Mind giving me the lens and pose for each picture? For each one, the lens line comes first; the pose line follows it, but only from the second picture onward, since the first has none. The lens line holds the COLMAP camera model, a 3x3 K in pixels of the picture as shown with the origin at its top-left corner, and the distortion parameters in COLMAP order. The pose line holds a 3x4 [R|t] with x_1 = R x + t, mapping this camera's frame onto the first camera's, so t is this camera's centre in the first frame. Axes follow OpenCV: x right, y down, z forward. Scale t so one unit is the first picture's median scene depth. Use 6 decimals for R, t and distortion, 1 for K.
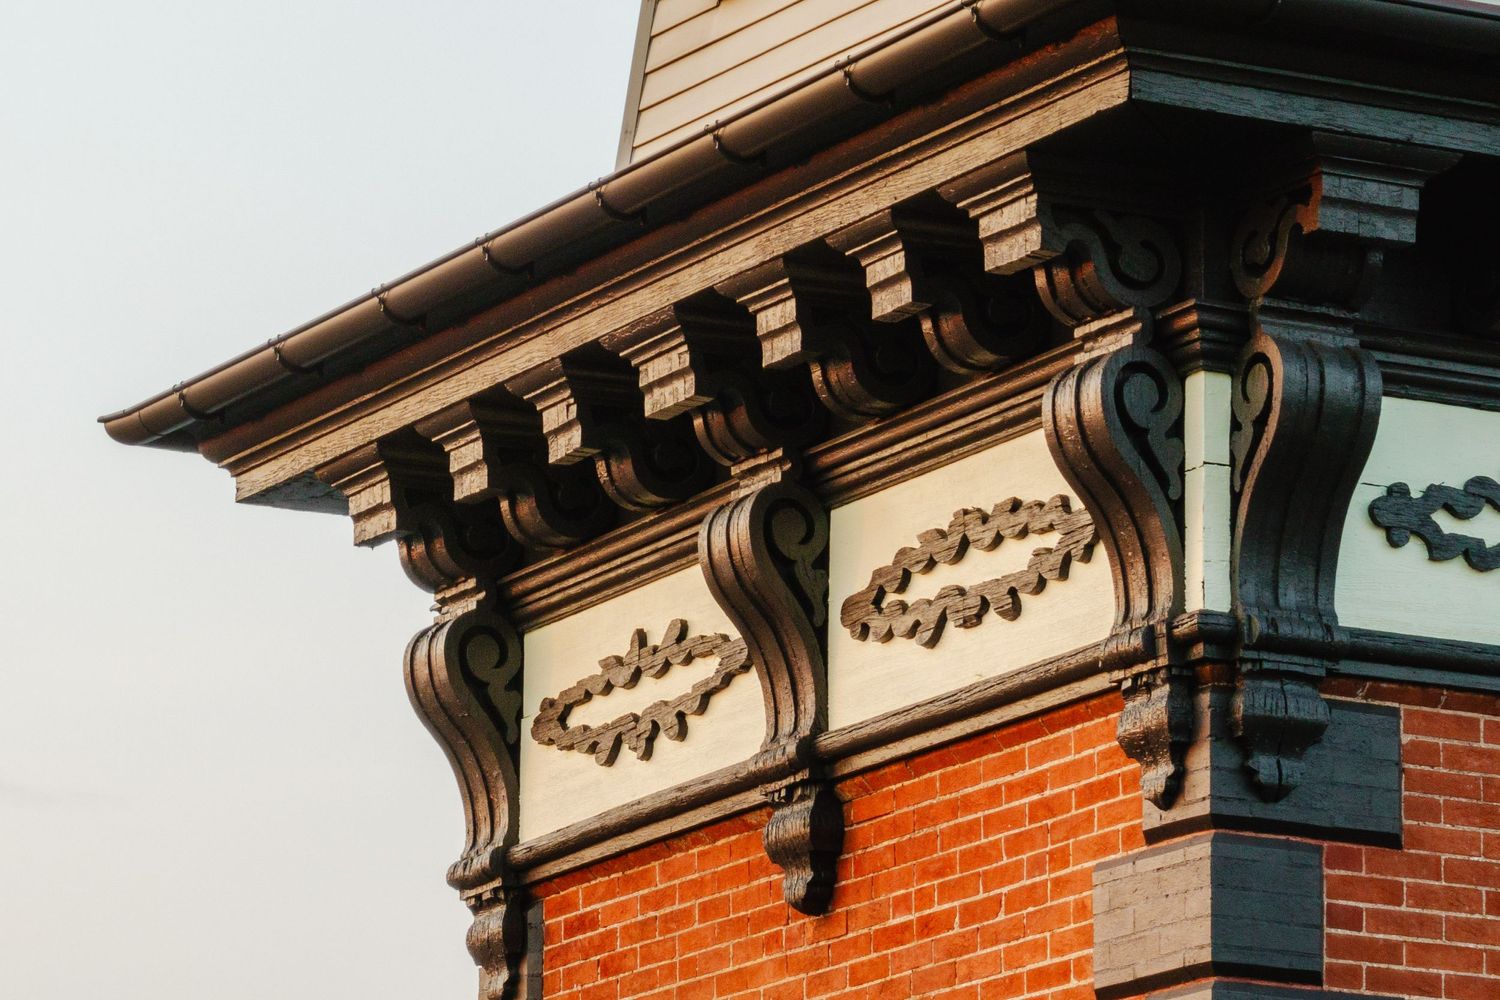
lens RADIAL K [[7652.0, 0, 749.9], [0, 7652.0, 499.7], [0, 0, 1]] dist [-0.352589, -9.217396]
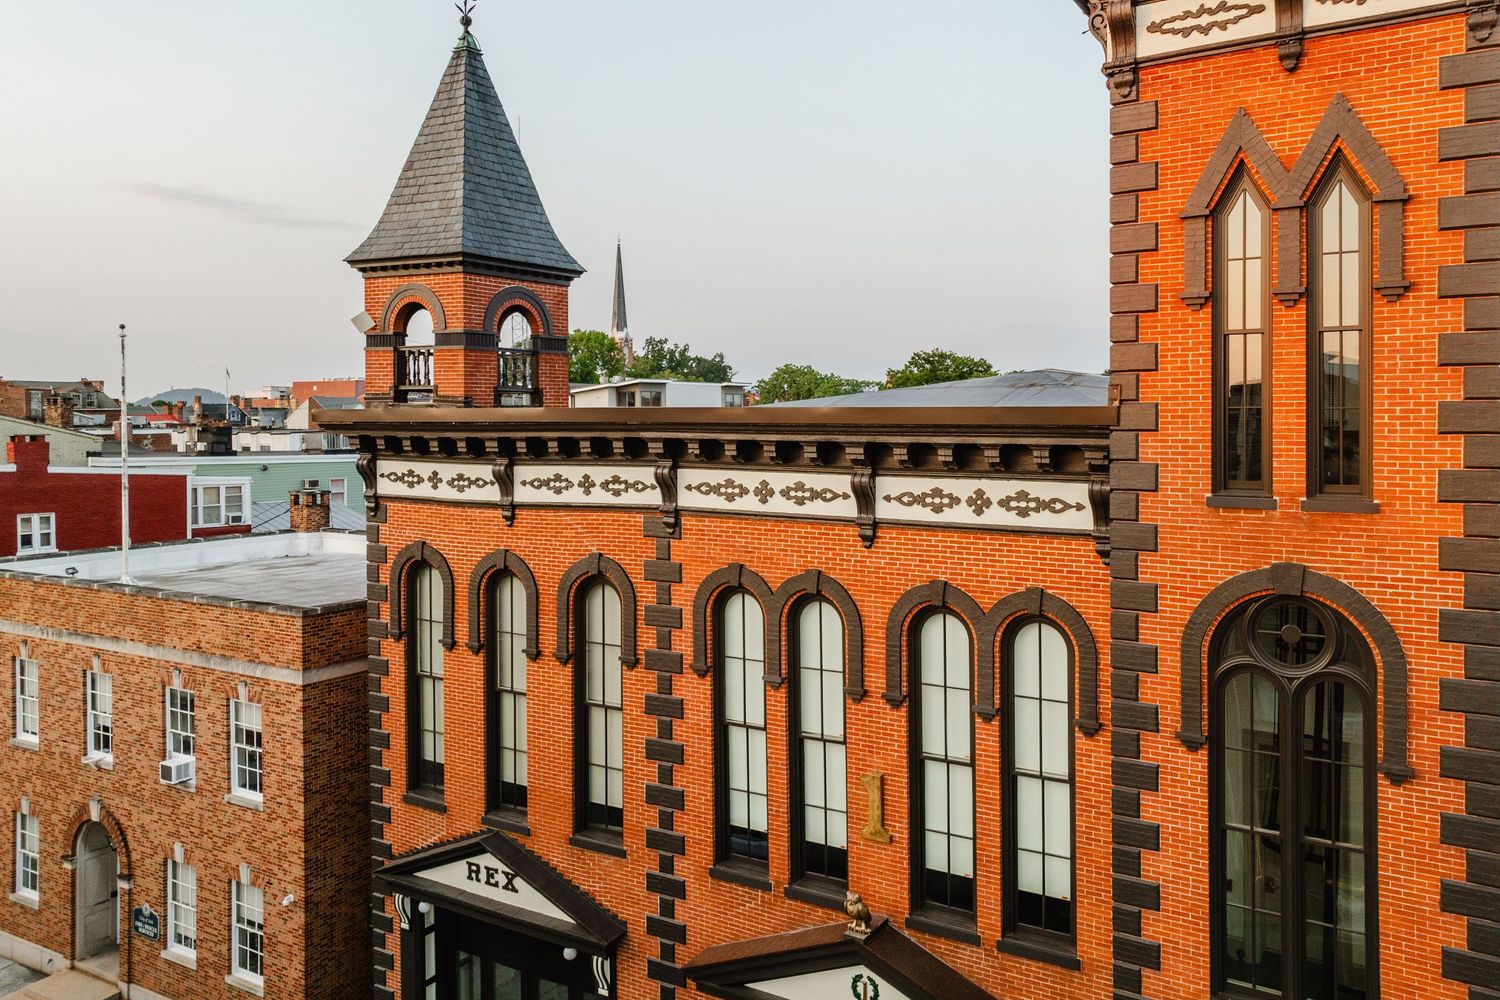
lens RADIAL K [[1092.7, 0, 825.1], [0, 1092.7, 430.9], [0, 0, 1]] dist [0.007939, 0.030980]
pose [[0.856007, -0.021289, 0.516525, -0.554278], [-0.100768, 0.973115, 0.207104, 0.154281], [-0.507048, -0.229332, 0.830849, 0.603436]]
